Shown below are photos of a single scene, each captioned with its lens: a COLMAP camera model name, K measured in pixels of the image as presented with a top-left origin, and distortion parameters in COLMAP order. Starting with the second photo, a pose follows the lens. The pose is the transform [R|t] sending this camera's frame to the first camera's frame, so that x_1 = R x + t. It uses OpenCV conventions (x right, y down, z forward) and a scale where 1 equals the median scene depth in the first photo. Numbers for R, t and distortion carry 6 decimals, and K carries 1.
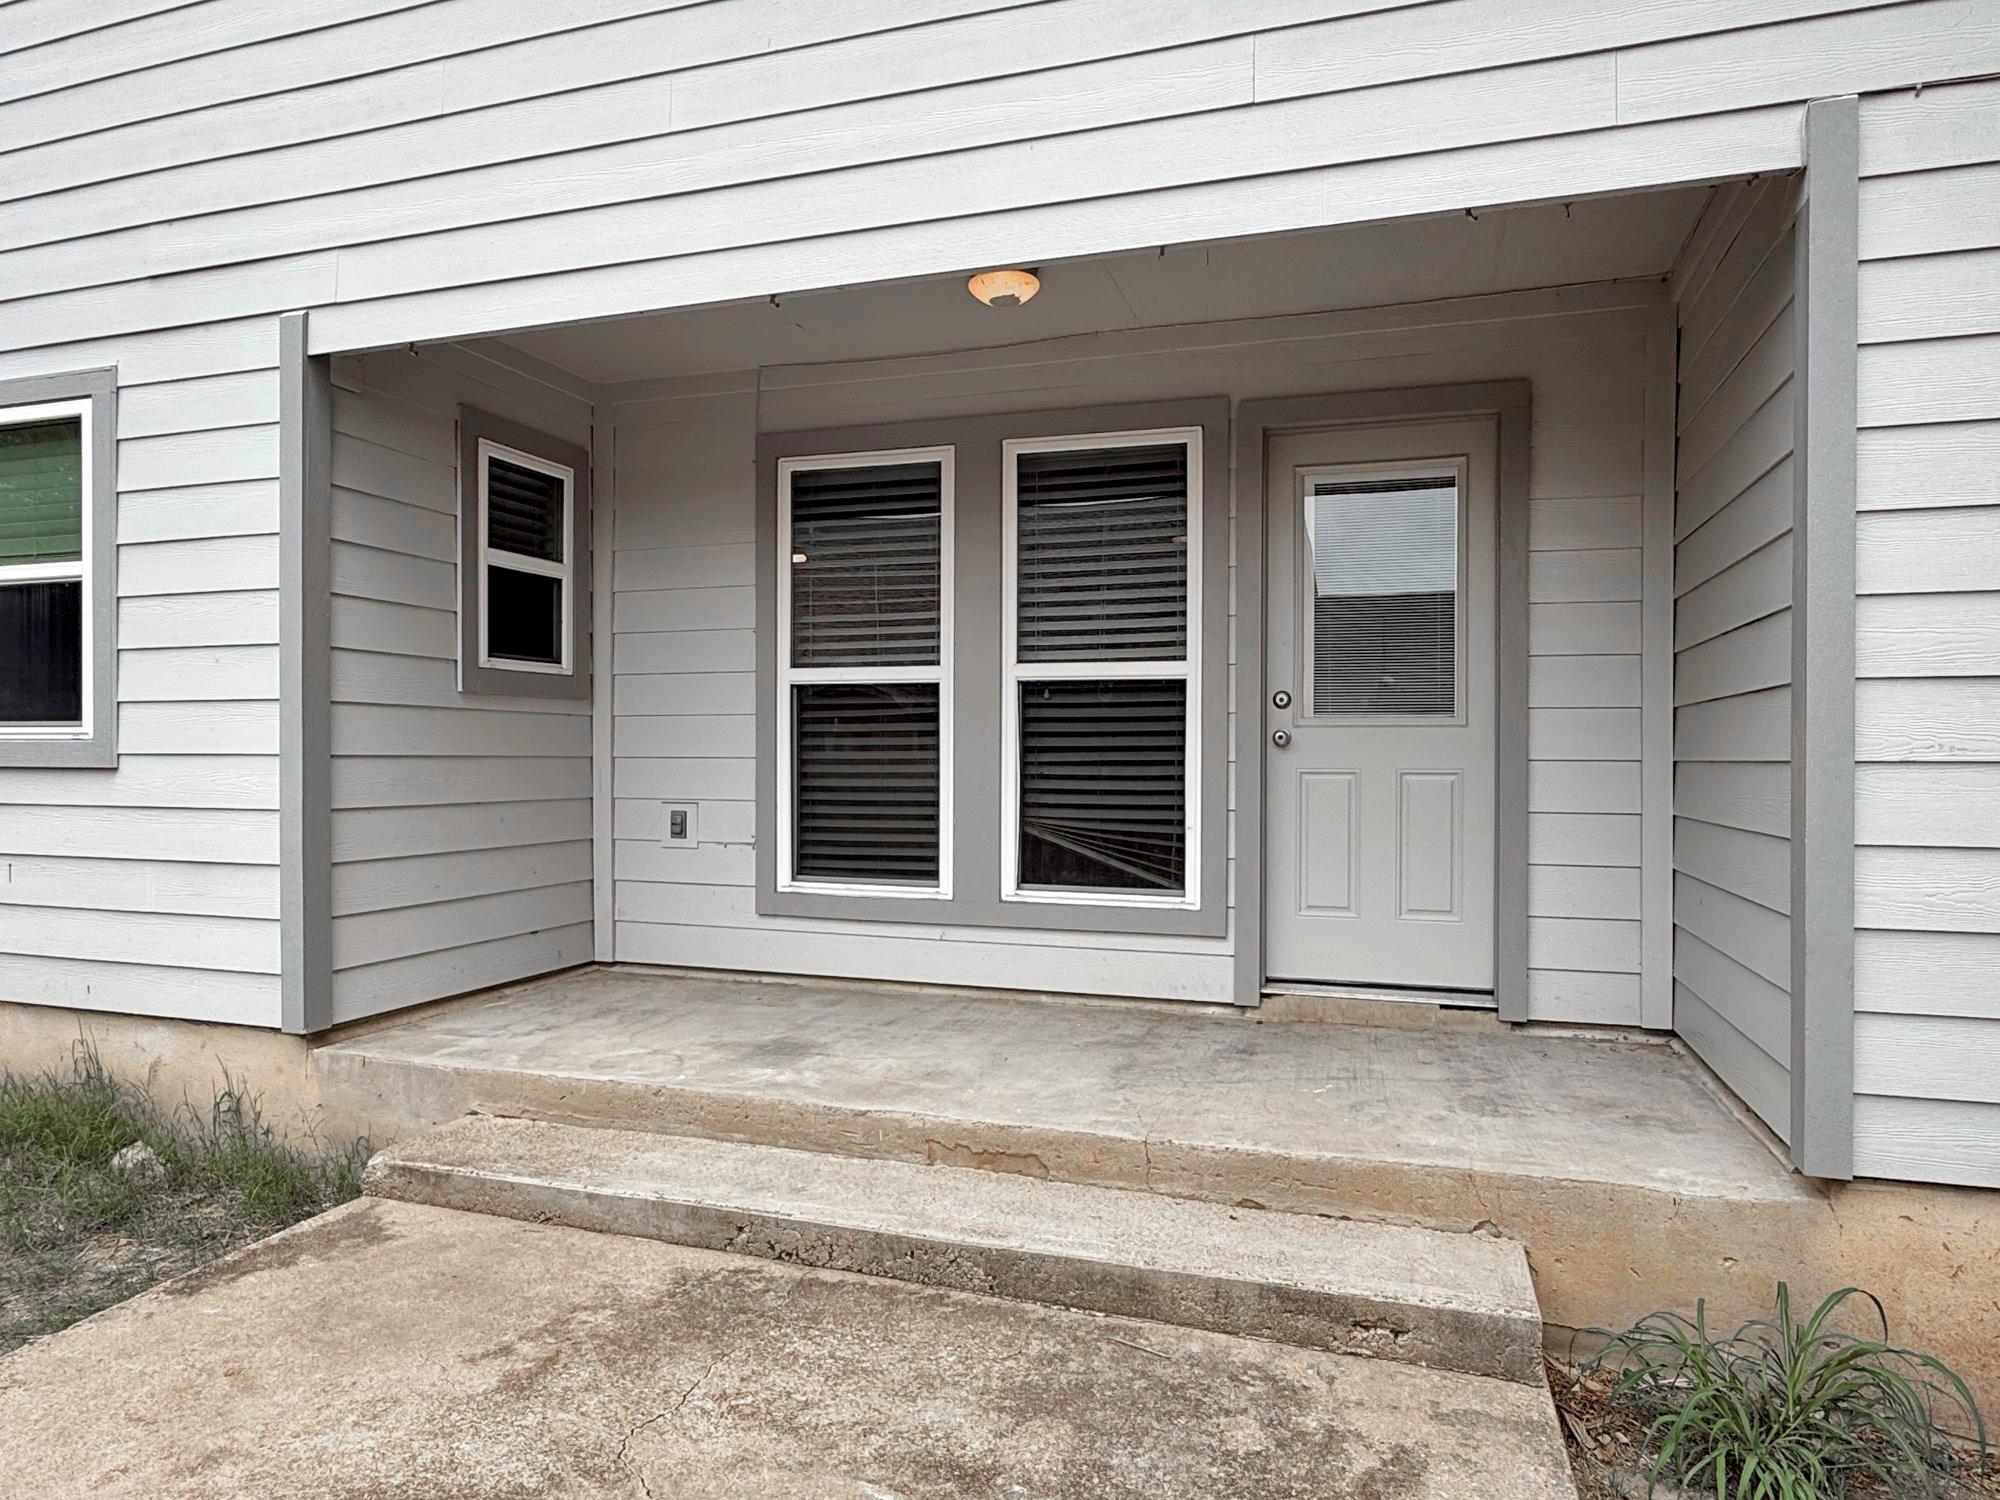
lens RADIAL K [[1239.2, 0, 997.4], [0, 1239.2, 755.8], [0, 0, 1]] dist [-0.016602, 0.000153]
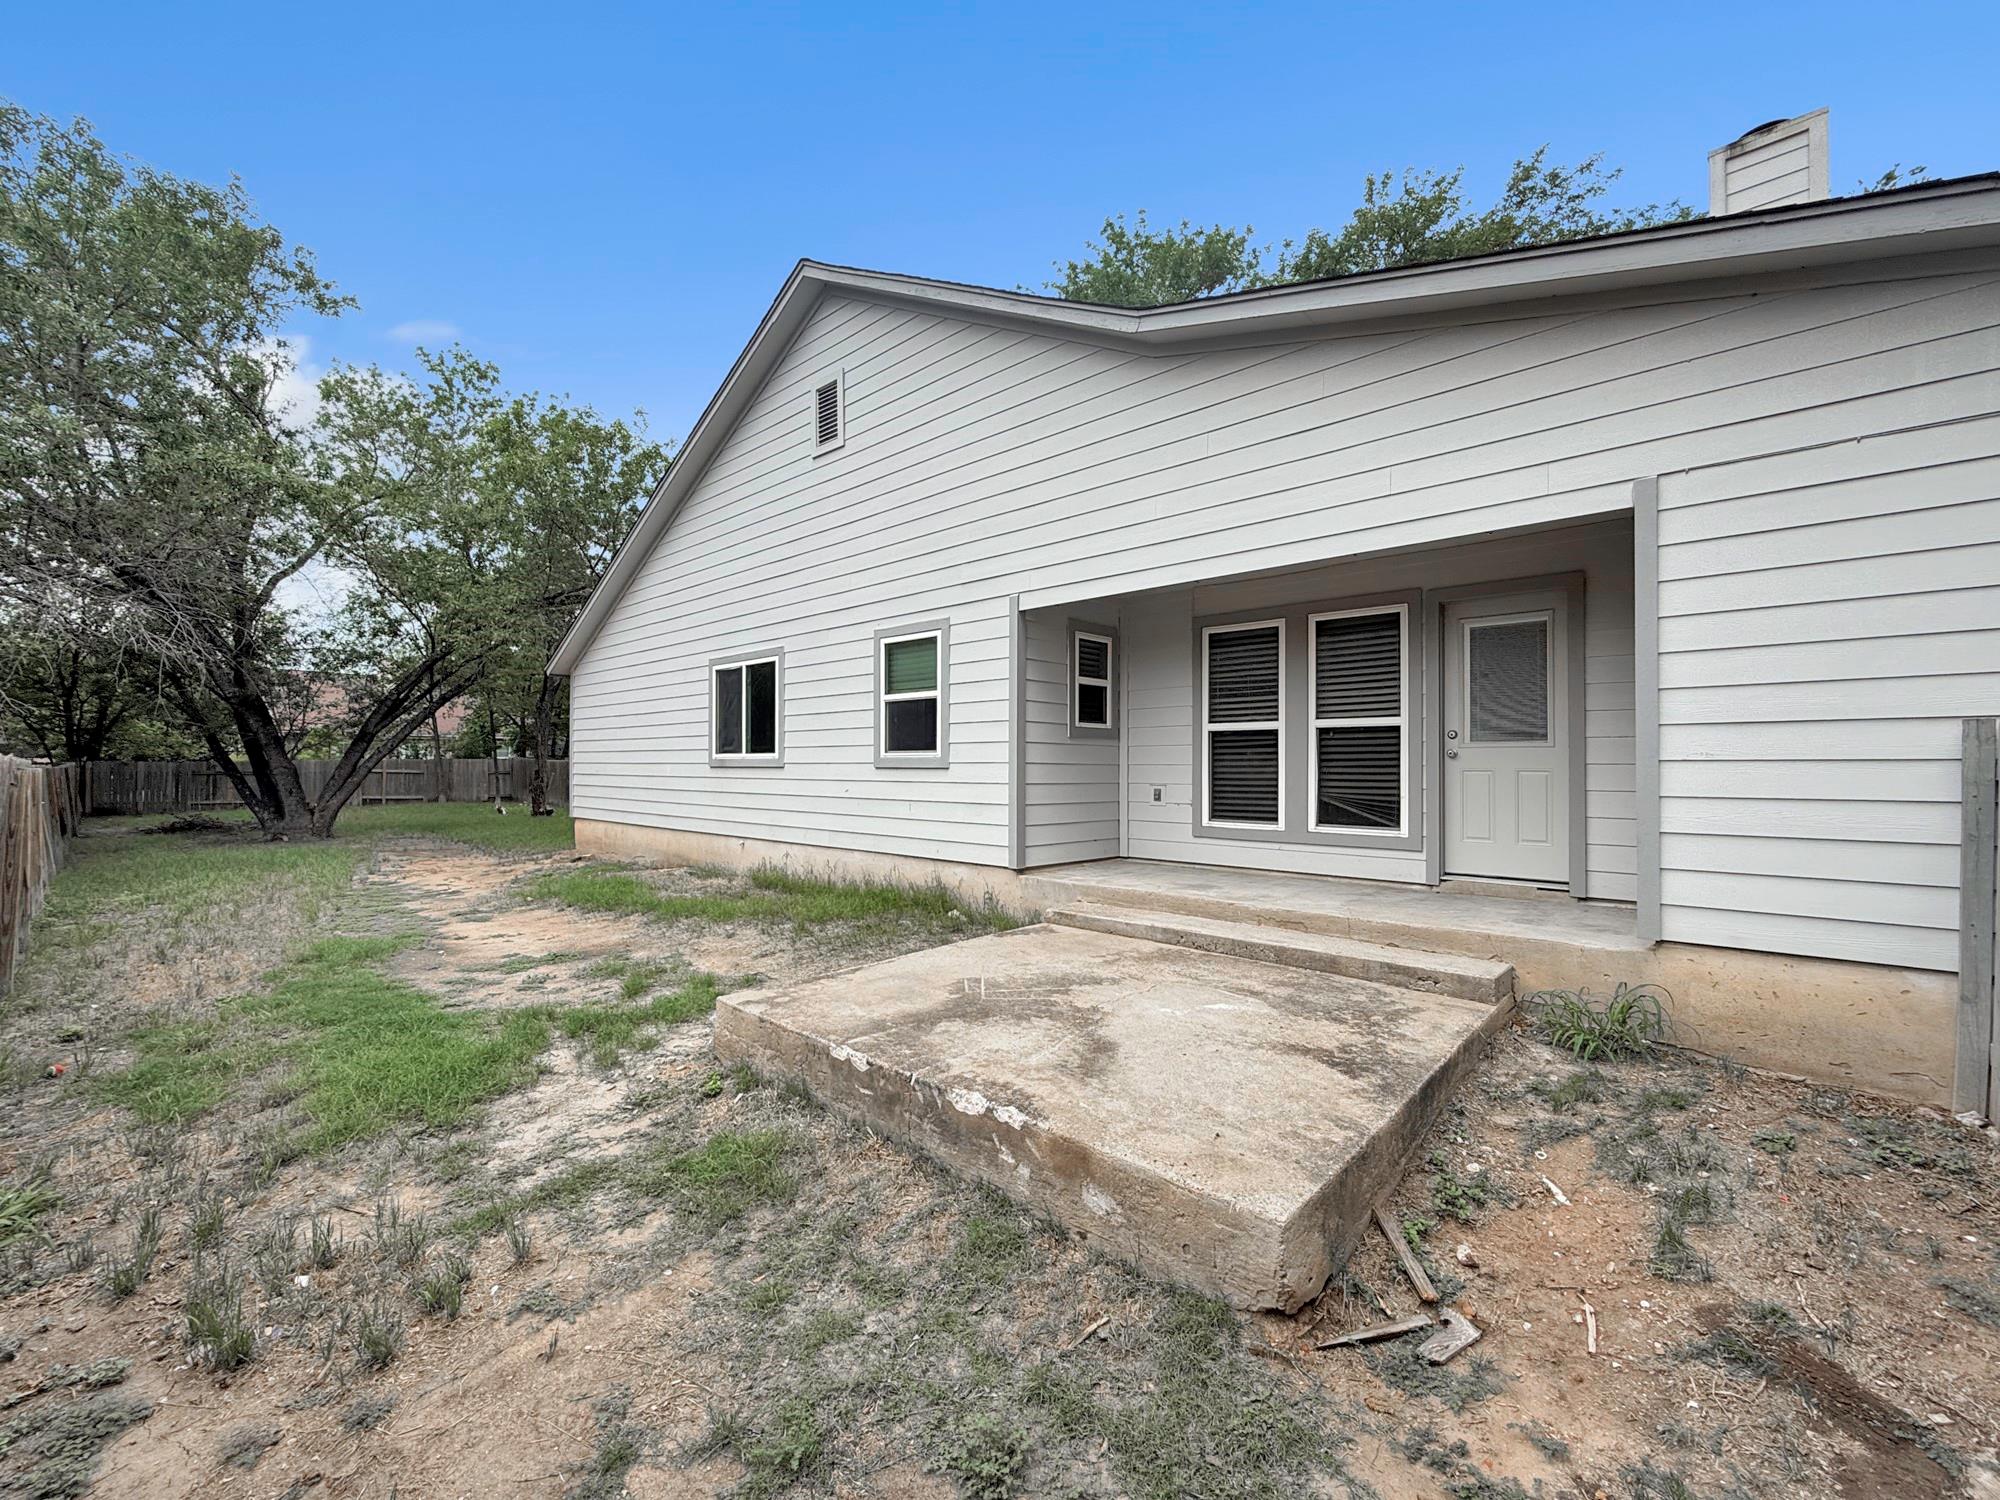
lens RADIAL K [[831.1, 0, 998.0], [0, 831.1, 766.9], [0, 0, 1]] dist [-0.001609, 0.000489]
pose [[0.906807, -0.000618, -0.421545, 0.137042], [-0.001948, 0.999982, -0.005656, 0.017466], [0.421541, 0.005950, 0.906790, -0.581654]]
